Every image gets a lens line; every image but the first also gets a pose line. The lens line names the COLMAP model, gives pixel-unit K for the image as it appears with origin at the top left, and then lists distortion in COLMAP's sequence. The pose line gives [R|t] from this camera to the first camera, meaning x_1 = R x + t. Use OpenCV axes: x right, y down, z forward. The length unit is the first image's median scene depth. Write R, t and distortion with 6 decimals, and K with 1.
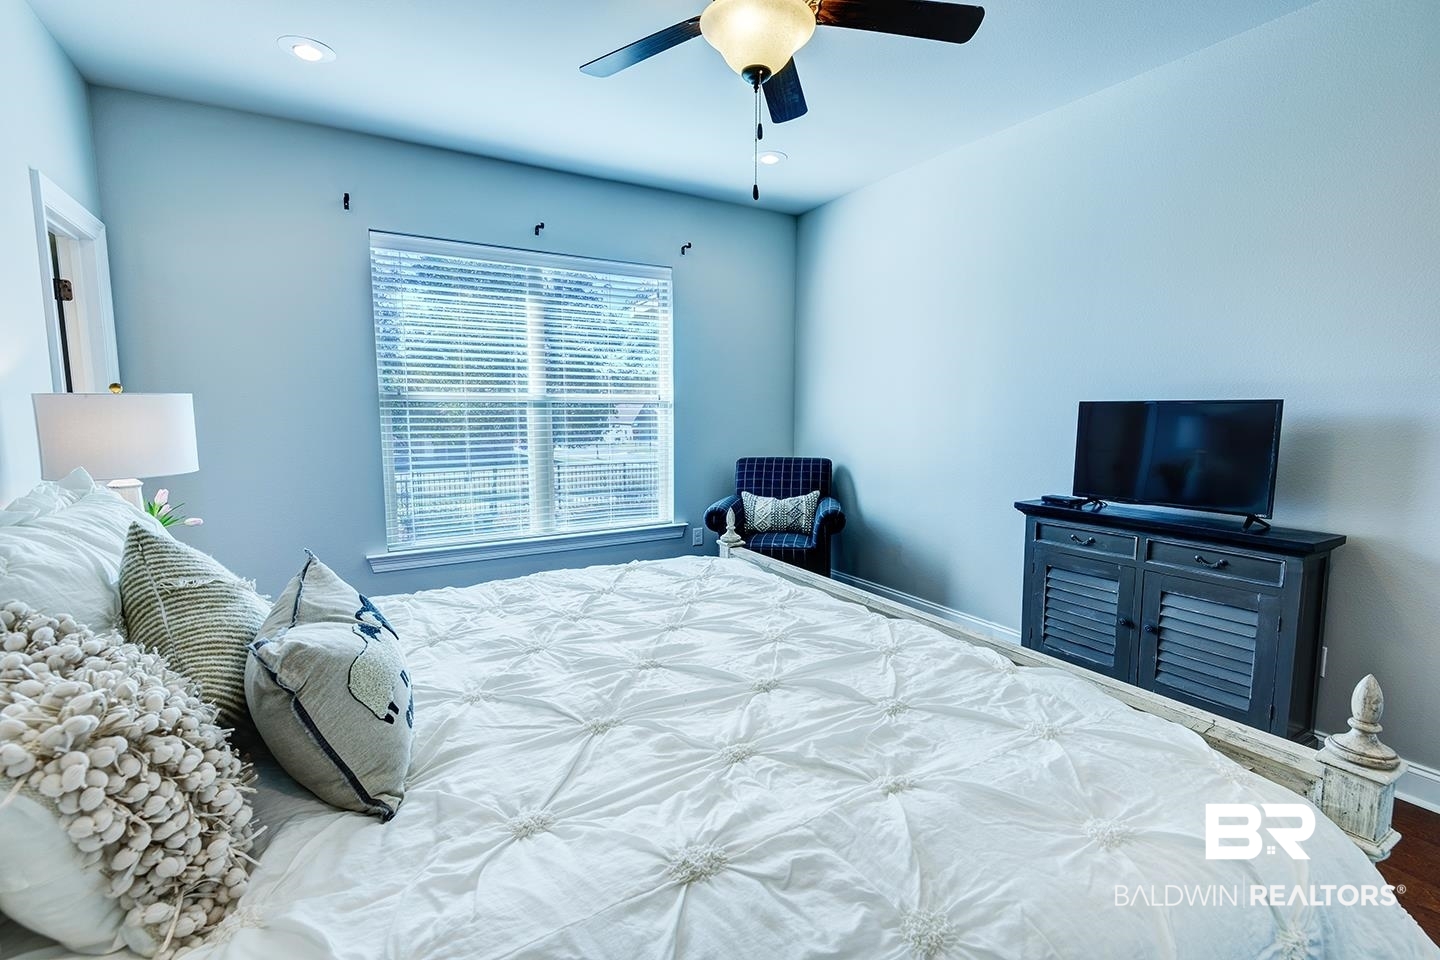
lens RADIAL K [[656.1, 0, 730.6], [0, 656.1, 480.6], [0, 0, 1]] dist [0.039504, -0.028971]
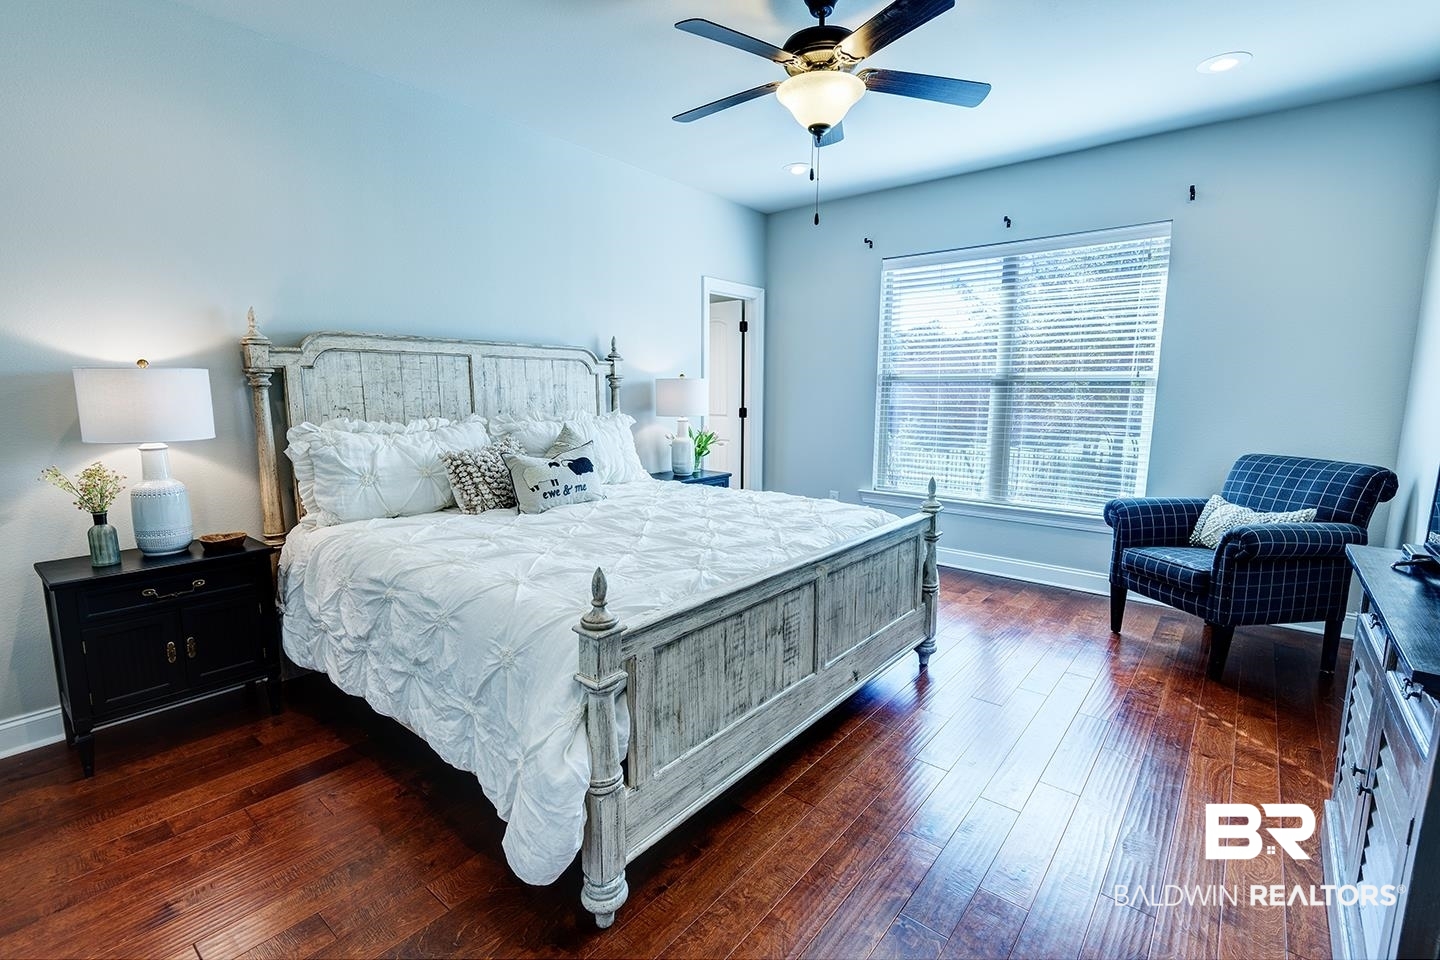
lens RADIAL K [[656.1, 0, 730.6], [0, 656.1, 480.6], [0, 0, 1]] dist [0.039504, -0.028971]
pose [[0.326928, 0.136324, -0.935165, 0.572612], [-0.108883, 0.988385, 0.106017, -0.020931], [0.938756, 0.067164, 0.337974, 0.199344]]
